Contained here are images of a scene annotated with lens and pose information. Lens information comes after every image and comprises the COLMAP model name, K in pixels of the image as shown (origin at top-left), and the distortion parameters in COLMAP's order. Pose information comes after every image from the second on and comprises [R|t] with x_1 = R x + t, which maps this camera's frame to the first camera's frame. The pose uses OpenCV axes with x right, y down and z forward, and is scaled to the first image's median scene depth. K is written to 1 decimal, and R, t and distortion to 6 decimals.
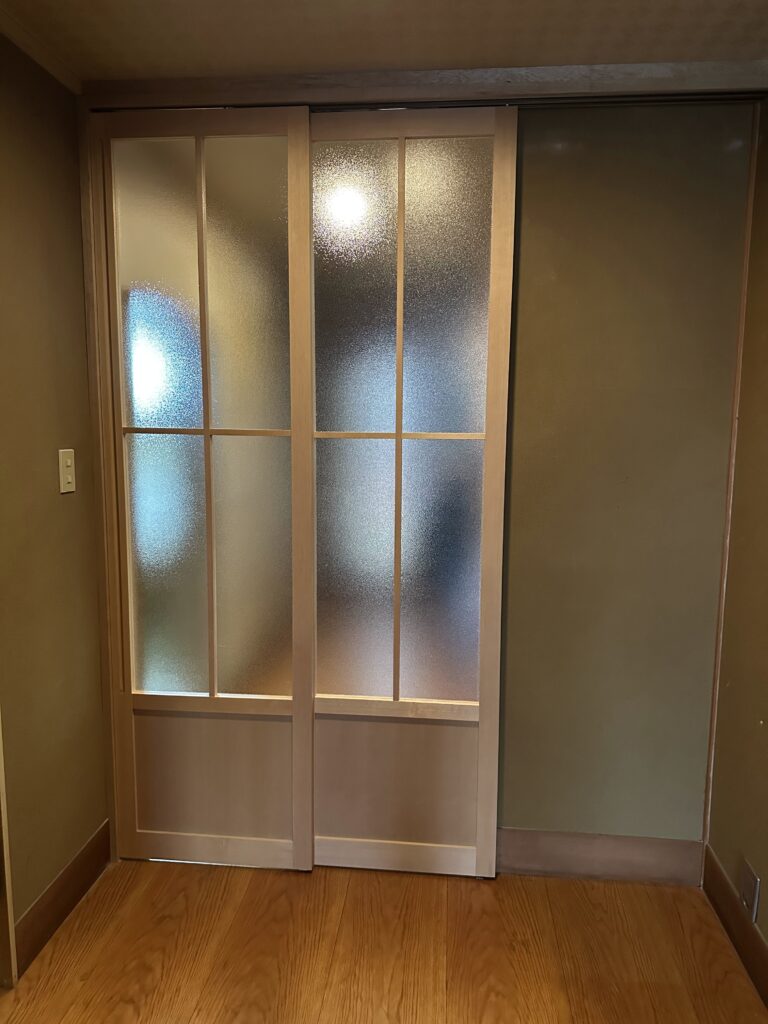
lens RADIAL K [[720.0, 0, 384.8], [0, 720.0, 502.2], [0, 0, 1]] dist [-0.001276, -0.015335]
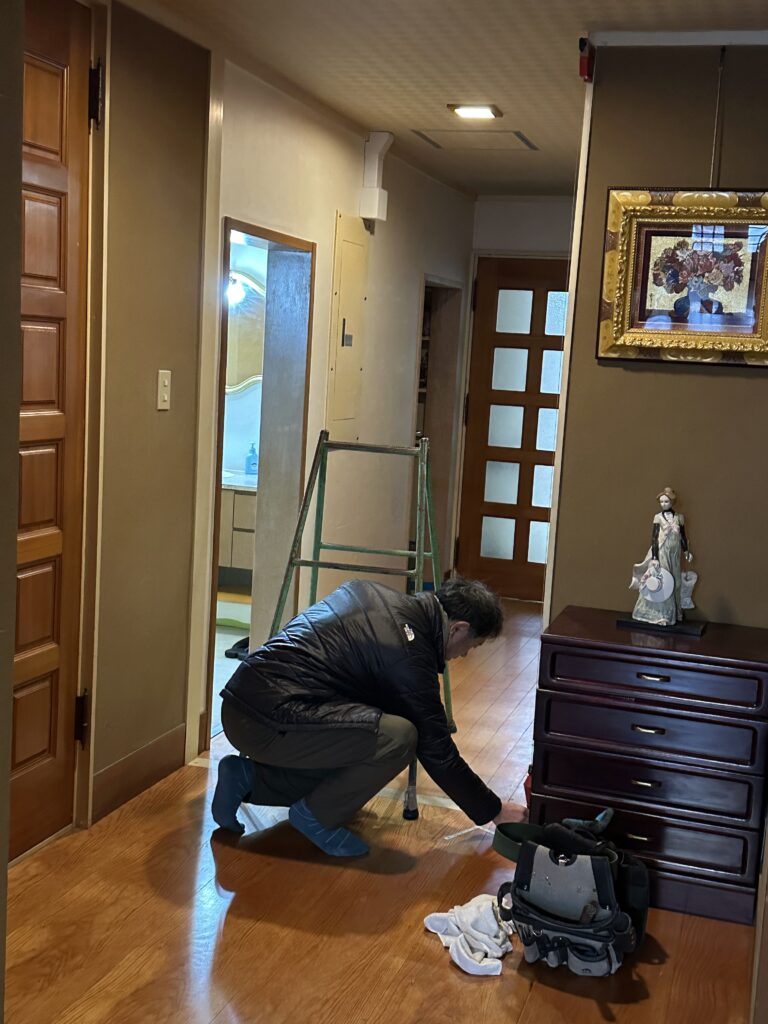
lens RADIAL K [[1276.7, 0, 384.6], [0, 1276.7, 516.5], [0, 0, 1]] dist [0.035595, 0.000000]
pose [[0.974982, 0.074736, -0.209342, 0.295883], [-0.074735, 0.997172, 0.007924, 0.103478], [0.209343, 0.007919, 0.977810, -0.799616]]
